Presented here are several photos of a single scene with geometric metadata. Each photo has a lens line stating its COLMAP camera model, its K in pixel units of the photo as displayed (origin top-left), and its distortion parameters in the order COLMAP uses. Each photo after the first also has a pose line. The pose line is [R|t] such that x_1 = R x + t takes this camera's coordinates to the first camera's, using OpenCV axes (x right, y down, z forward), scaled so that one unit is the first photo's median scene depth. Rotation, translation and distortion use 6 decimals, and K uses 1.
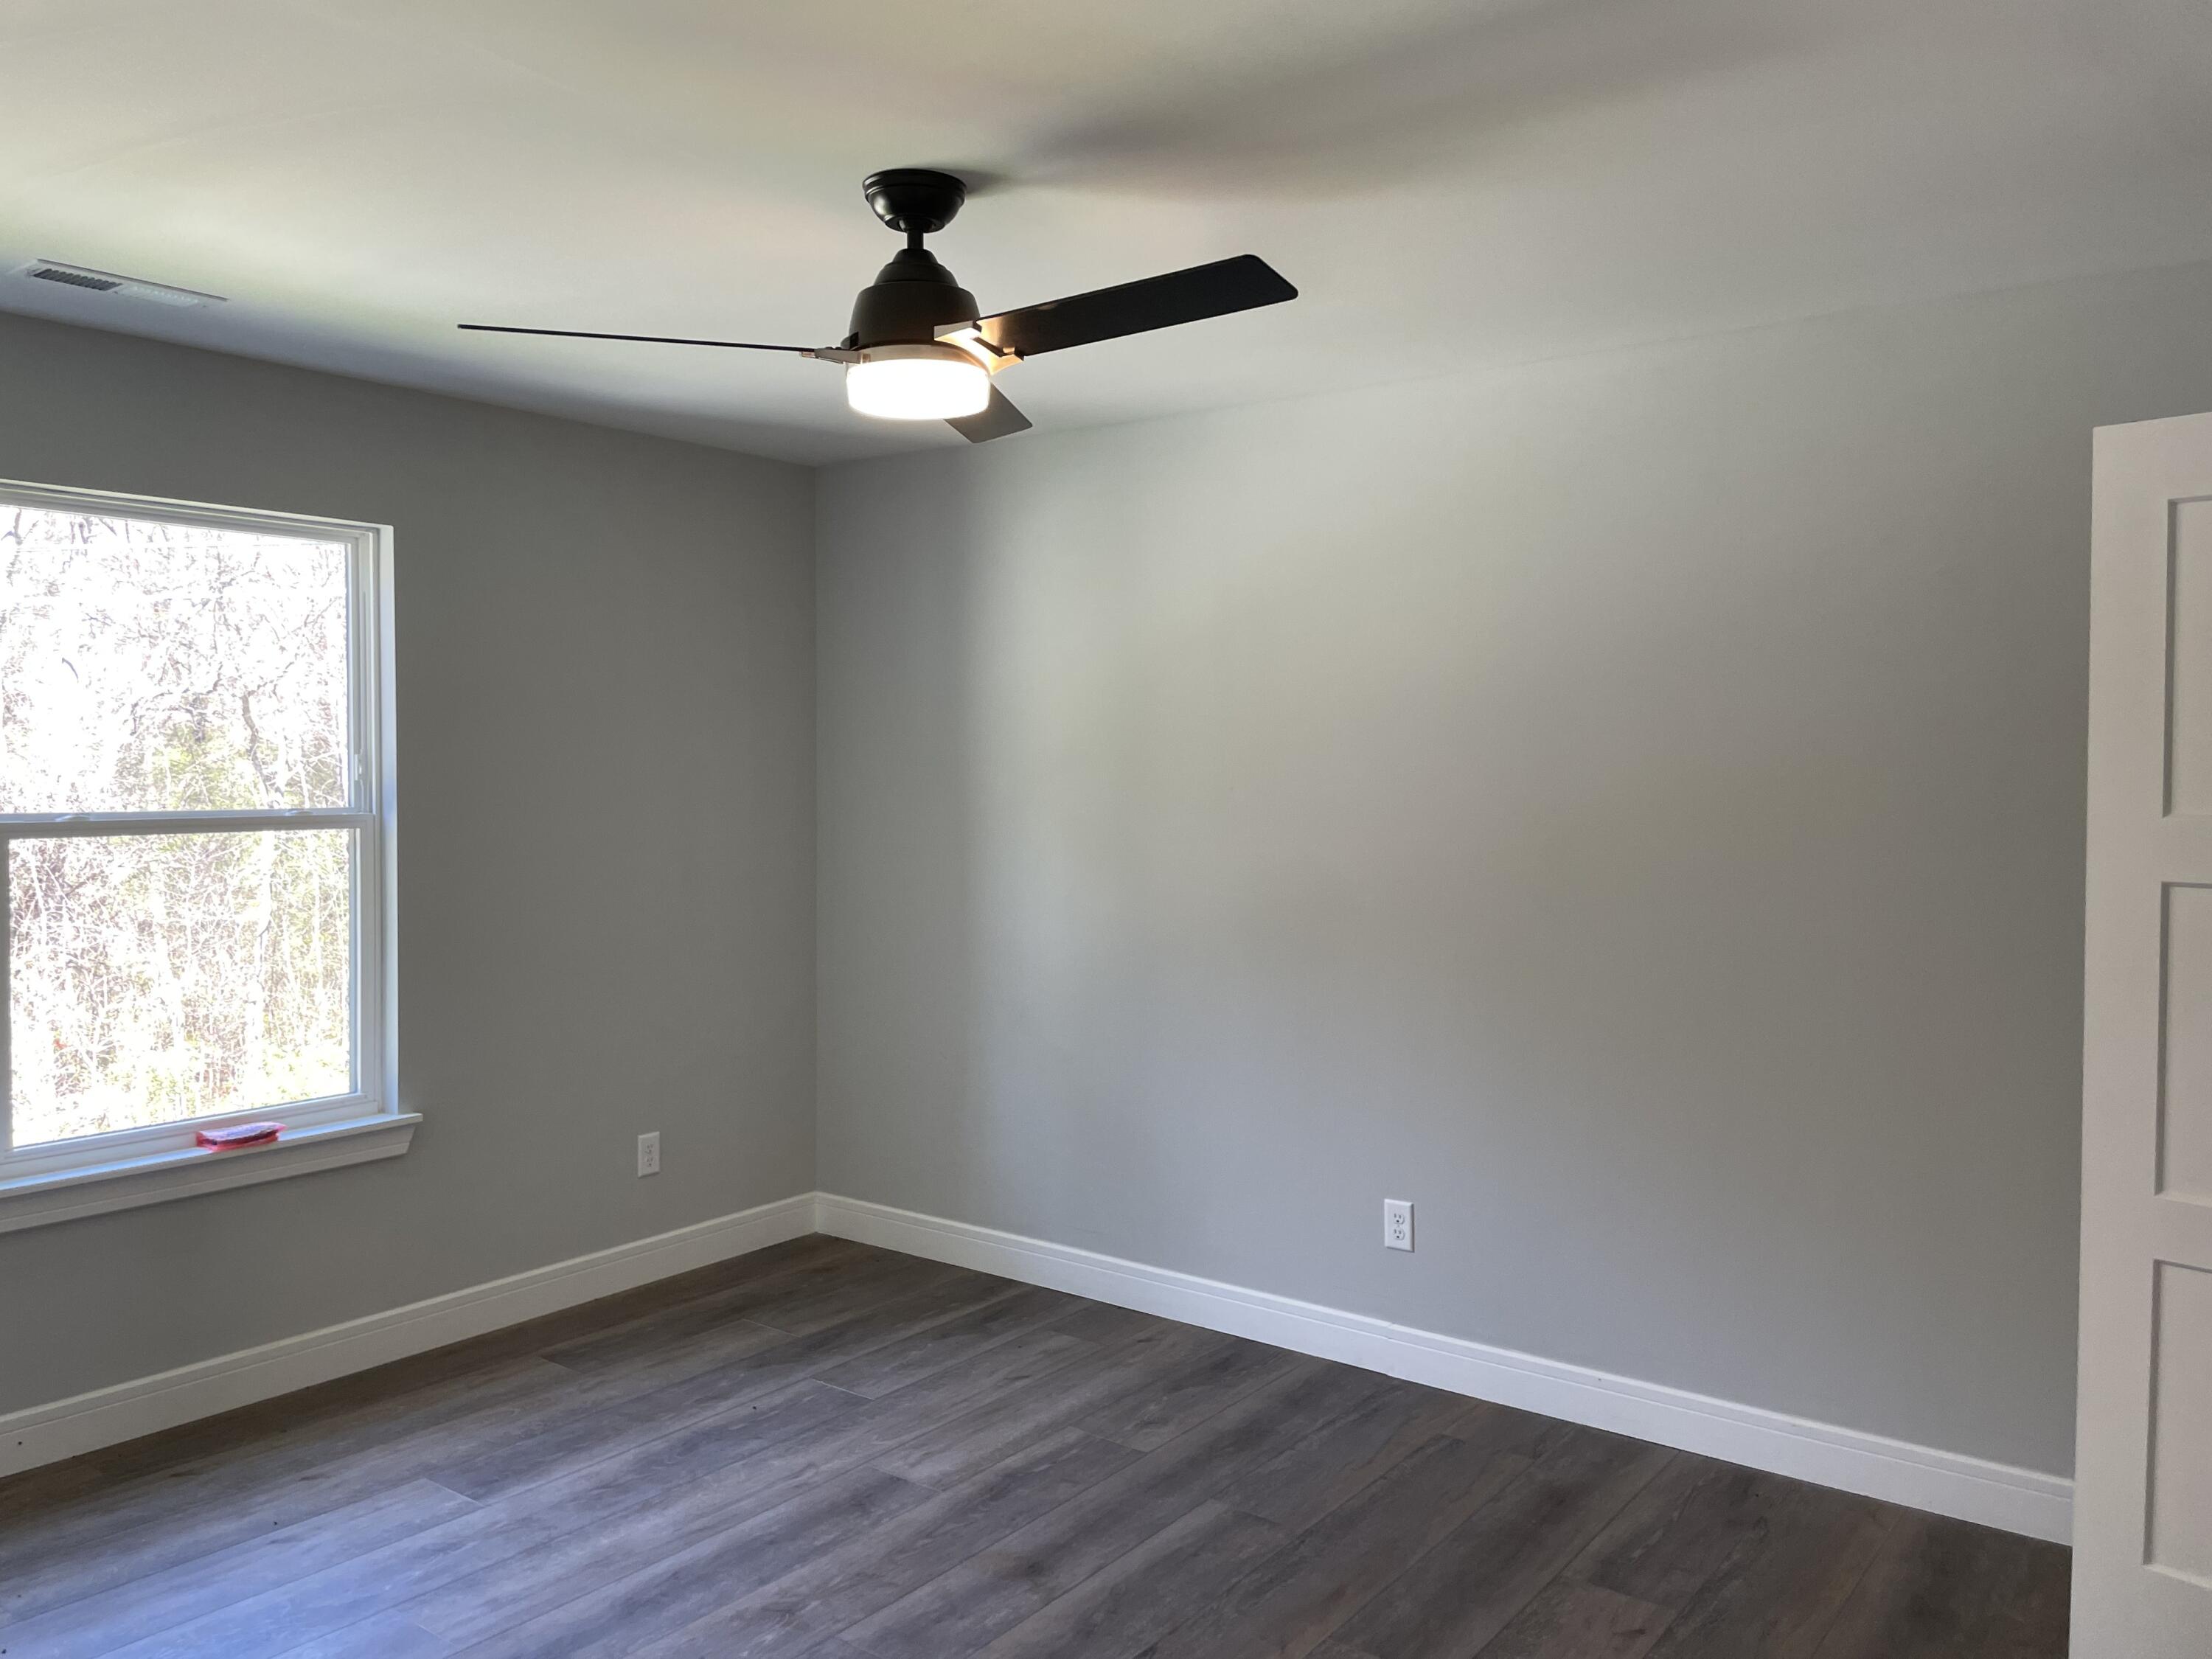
lens RADIAL K [[1651.0, 0, 1100.3], [0, 1651.0, 801.4], [0, 0, 1]] dist [0.078330, -0.099652]
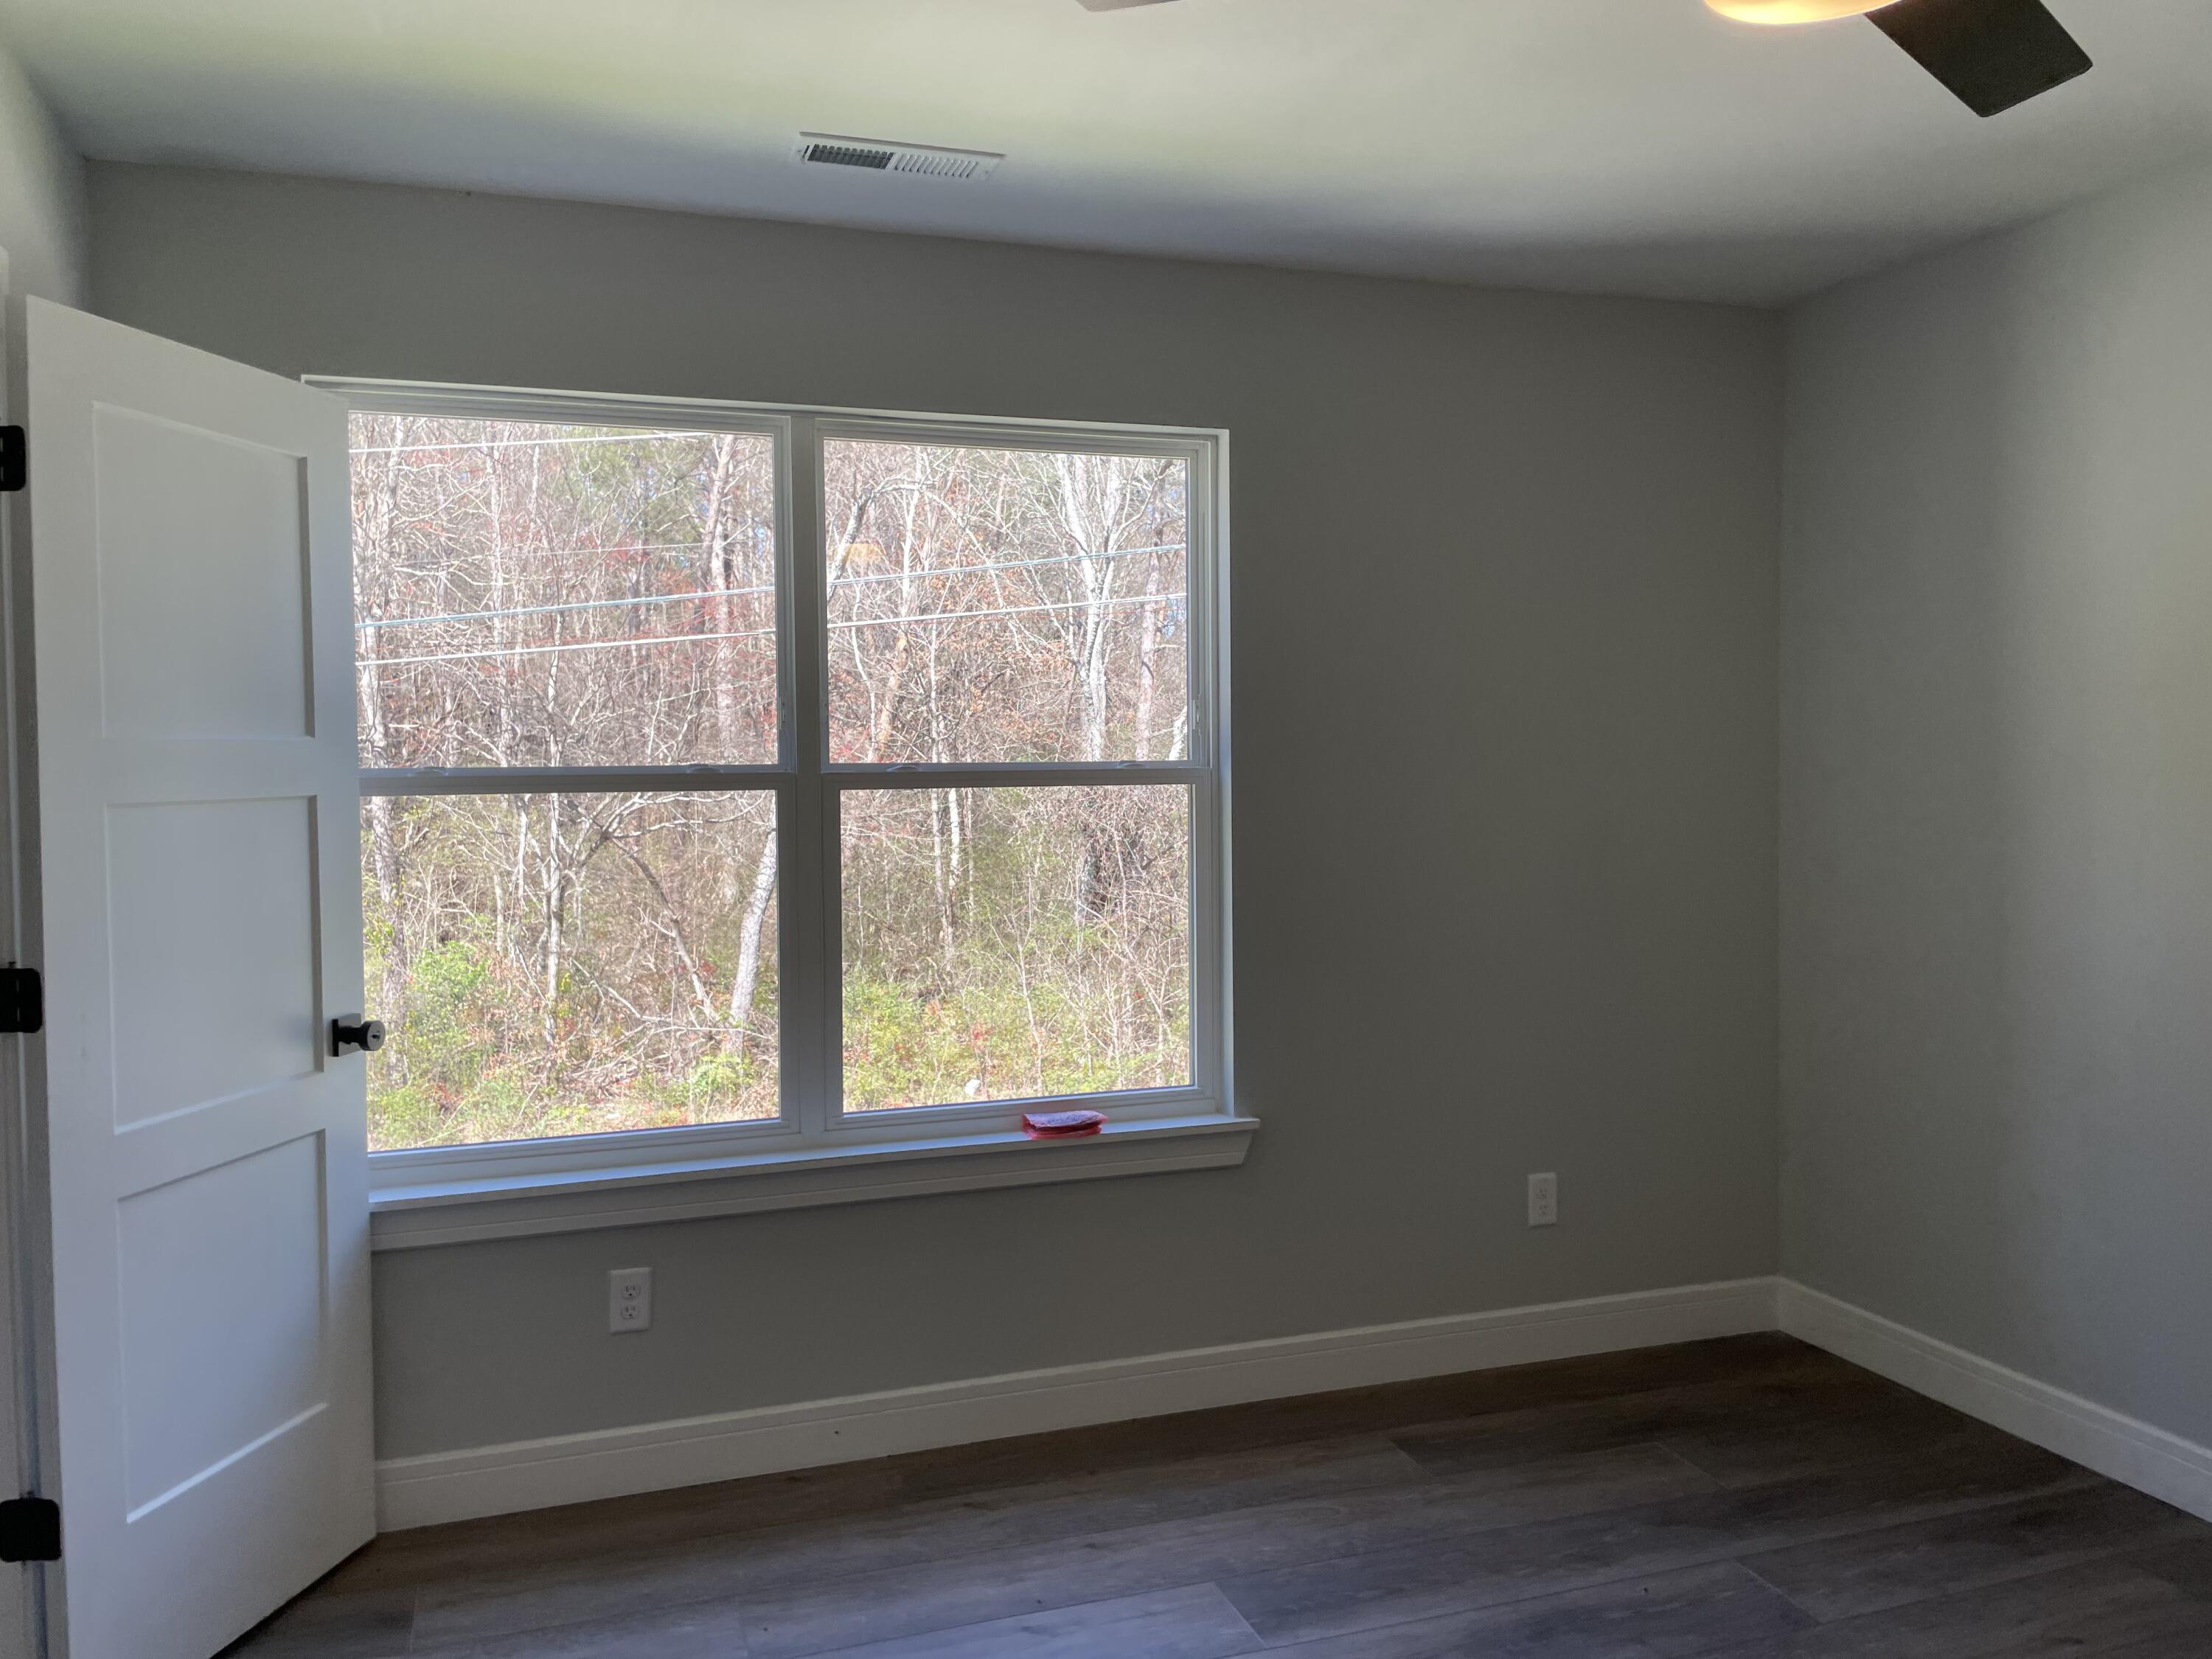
lens RADIAL K [[1672.3, 0, 1113.6], [0, 1672.3, 805.8], [0, 0, 1]] dist [0.099667, -0.135178]
pose [[0.830333, 0.005989, -0.557235, 0.008190], [-0.000934, 0.999956, 0.009356, 0.021509], [0.557266, -0.007248, 0.830302, 0.274991]]
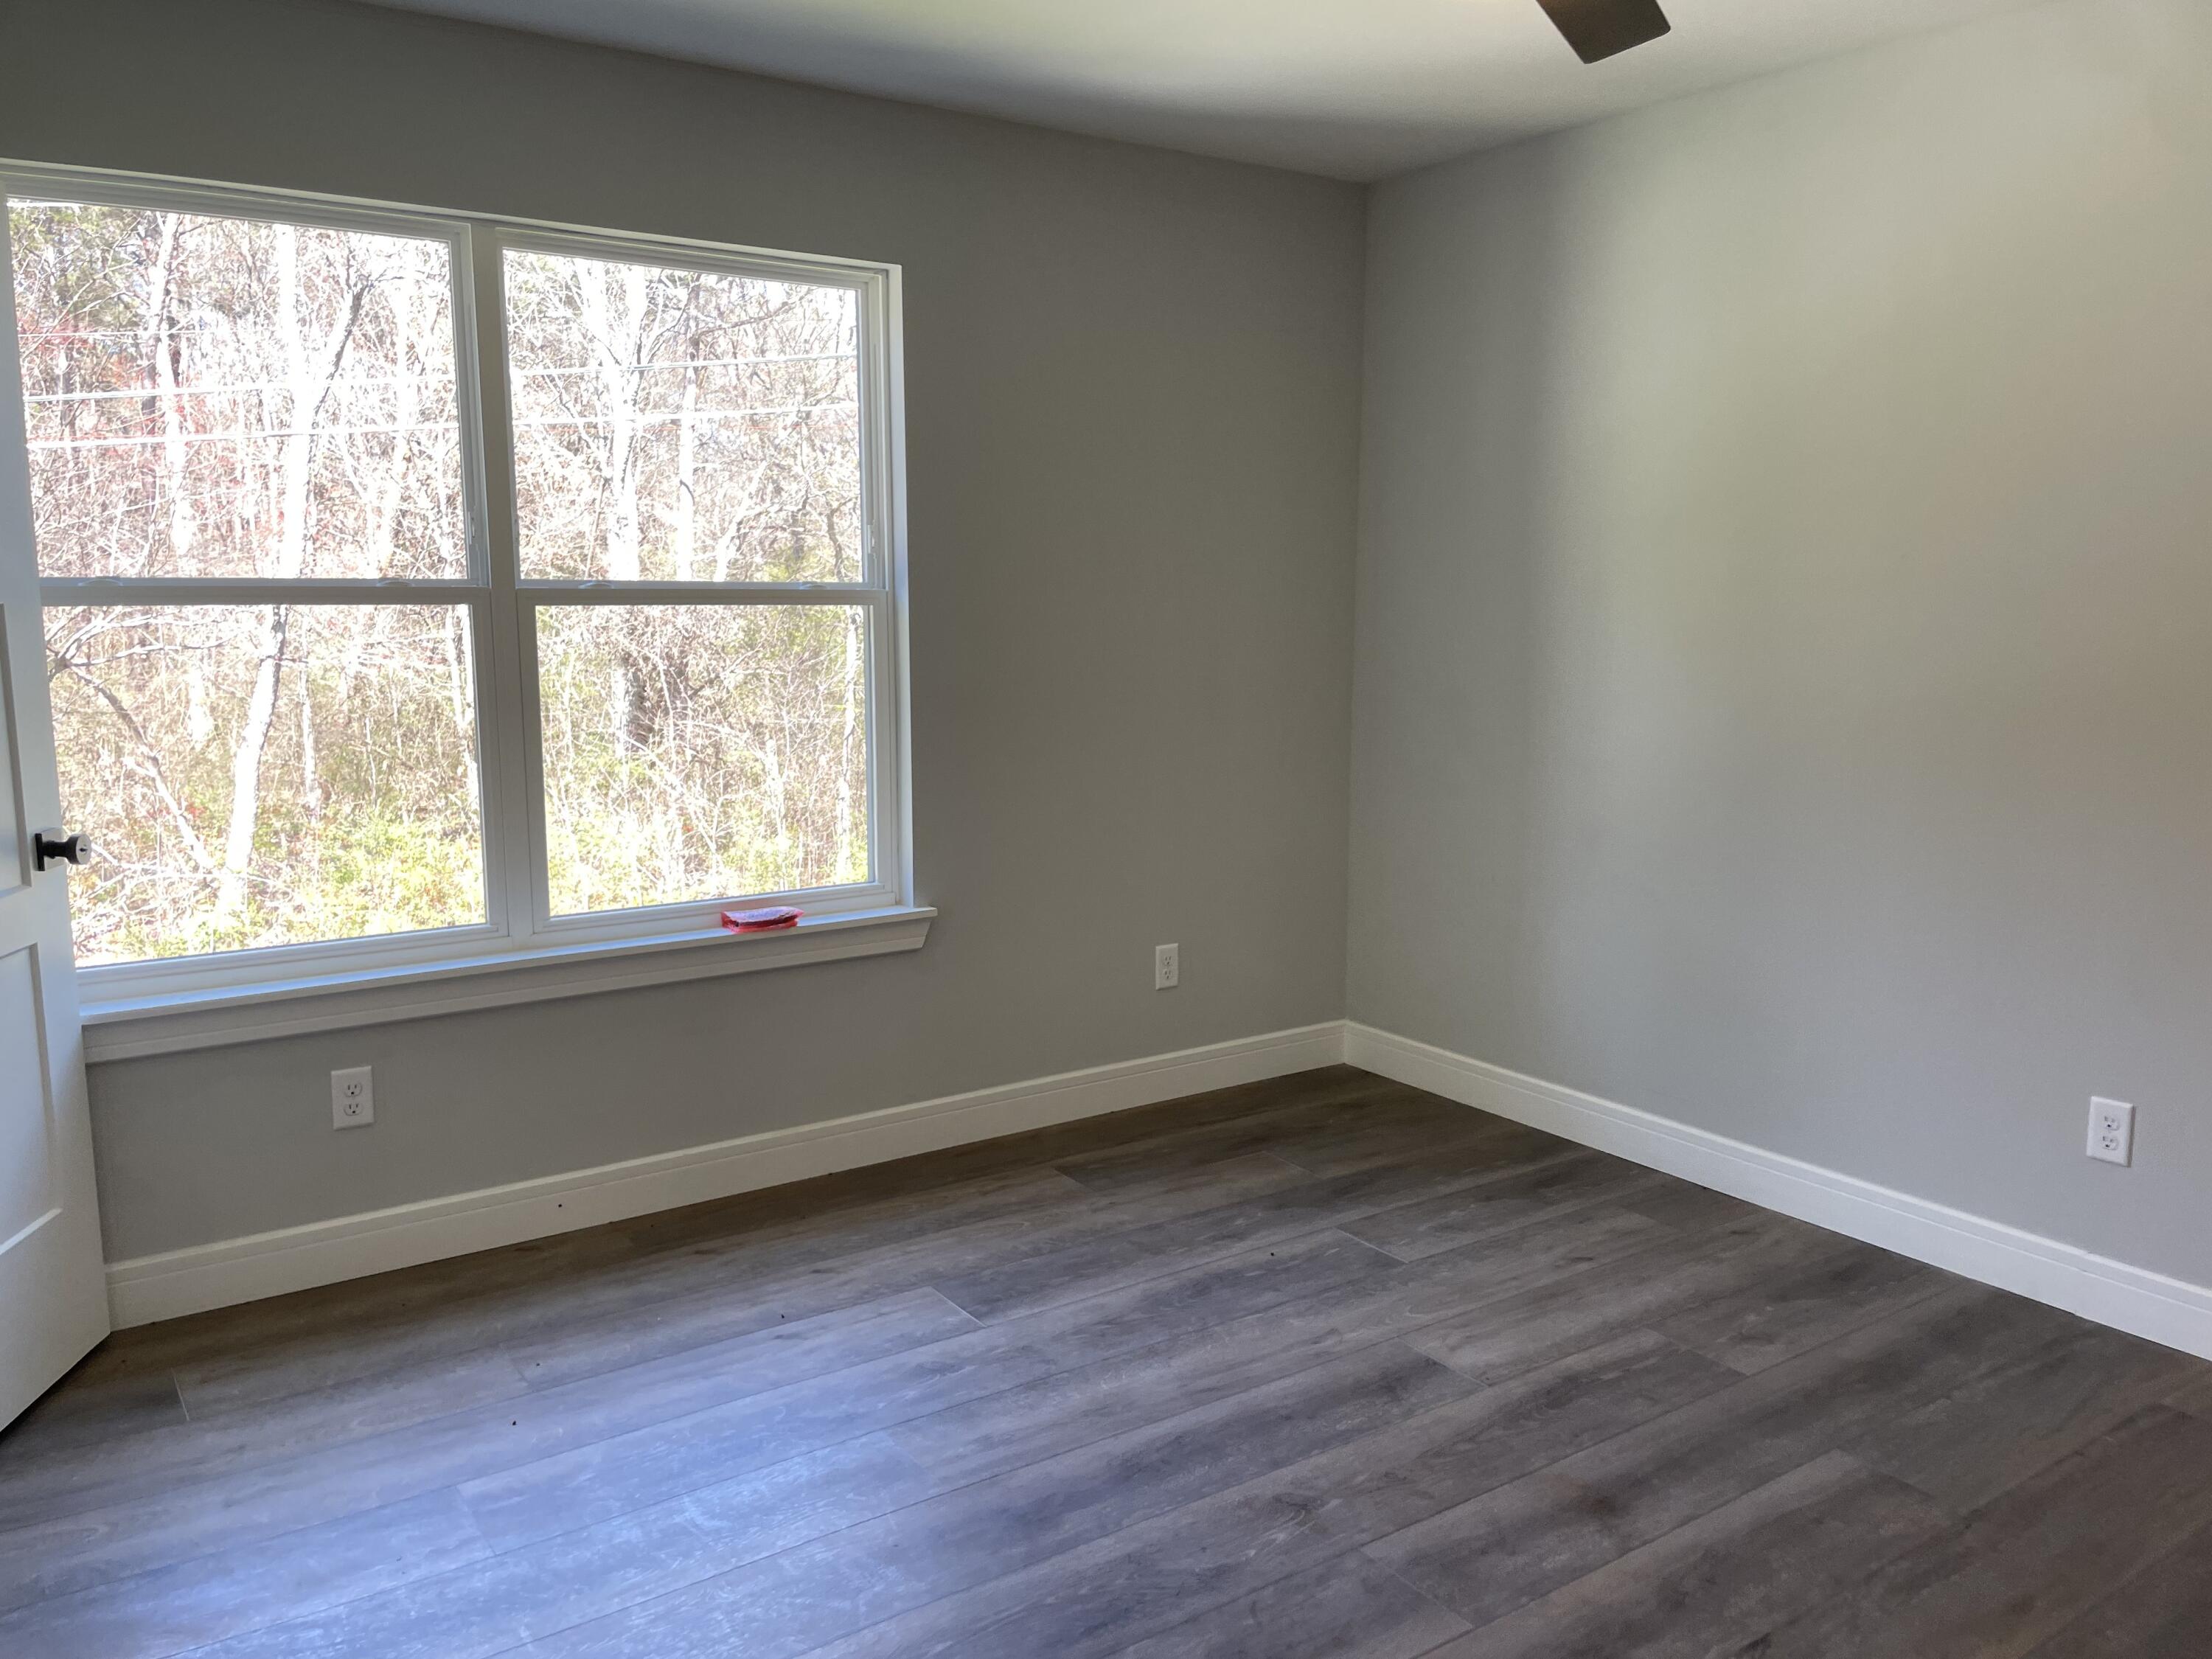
lens RADIAL K [[1654.0, 0, 1104.8], [0, 1654.0, 840.4], [0, 0, 1]] dist [0.092413, -0.129121]
pose [[0.949406, 0.046309, -0.310617, -0.026048], [-0.005934, 0.991537, 0.129690, 0.028371], [0.313995, -0.121285, 0.941646, 0.160306]]
